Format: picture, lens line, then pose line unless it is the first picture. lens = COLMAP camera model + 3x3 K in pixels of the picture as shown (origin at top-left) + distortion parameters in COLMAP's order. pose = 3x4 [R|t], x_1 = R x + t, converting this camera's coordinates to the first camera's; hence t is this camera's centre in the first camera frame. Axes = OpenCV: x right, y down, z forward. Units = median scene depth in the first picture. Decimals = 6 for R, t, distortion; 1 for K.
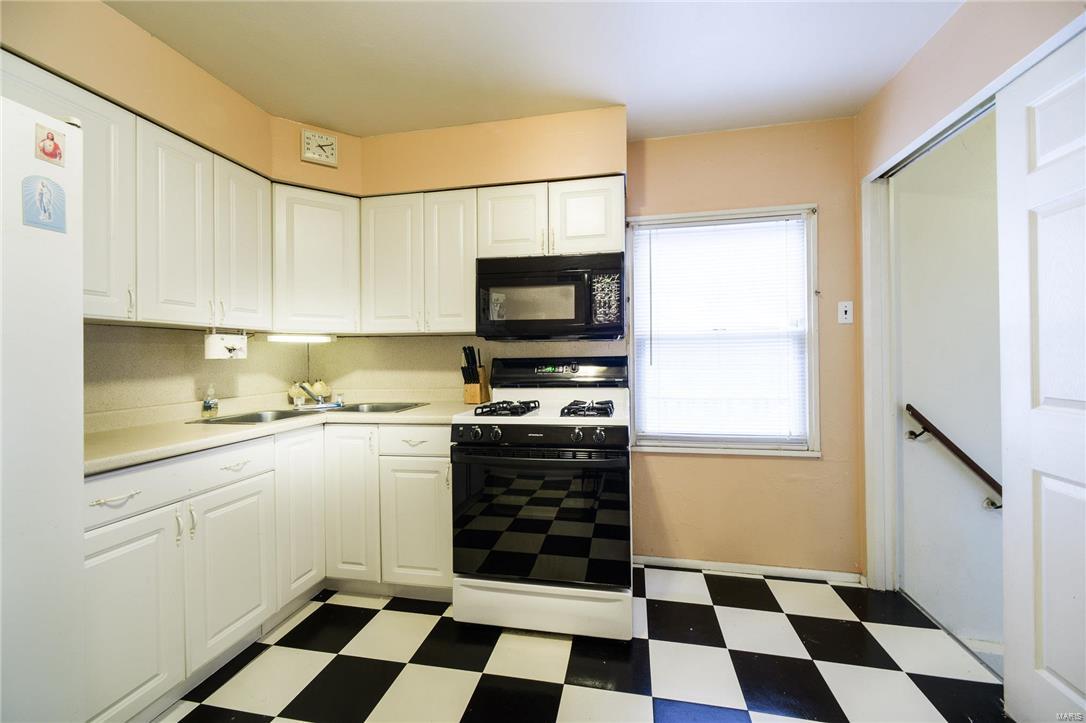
lens RADIAL K [[429.0, 0, 544.1], [0, 429.0, 356.6], [0, 0, 1]] dist [0.000794, -0.000341]
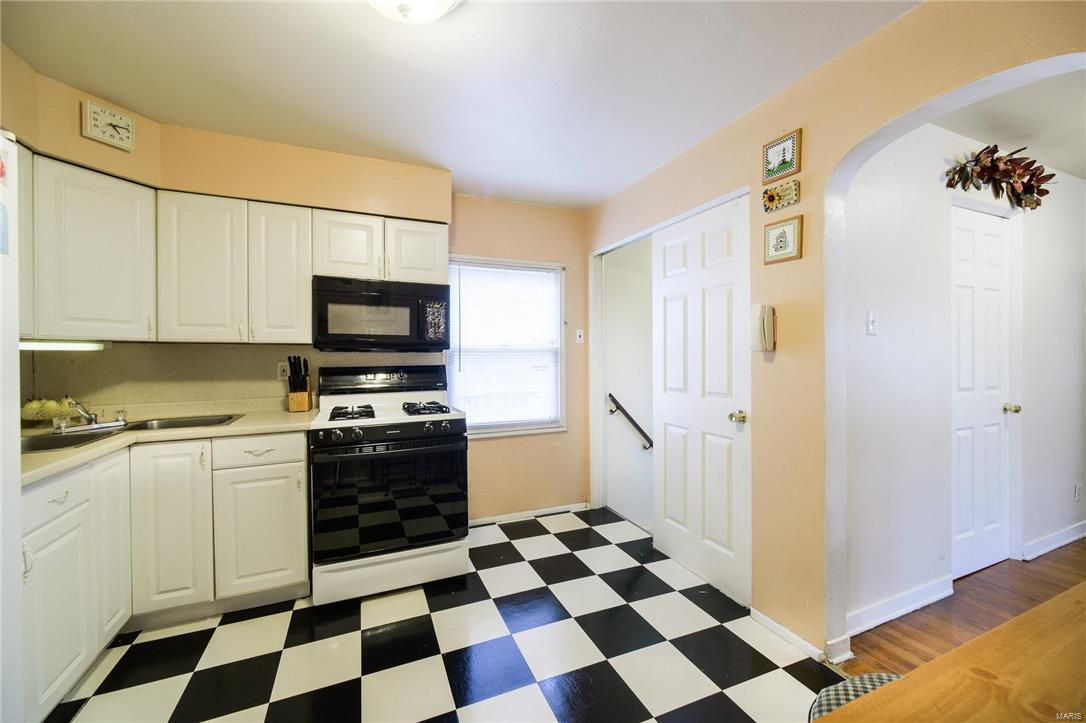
lens RADIAL K [[429.0, 0, 542.2], [0, 429.0, 355.2], [0, 0, 1]] dist [0.000794, -0.000341]
pose [[0.822791, 0.006324, 0.568309, -0.314949], [-0.006029, 0.999979, -0.002398, -0.031579], [-0.568312, -0.001453, 0.822812, -0.219023]]
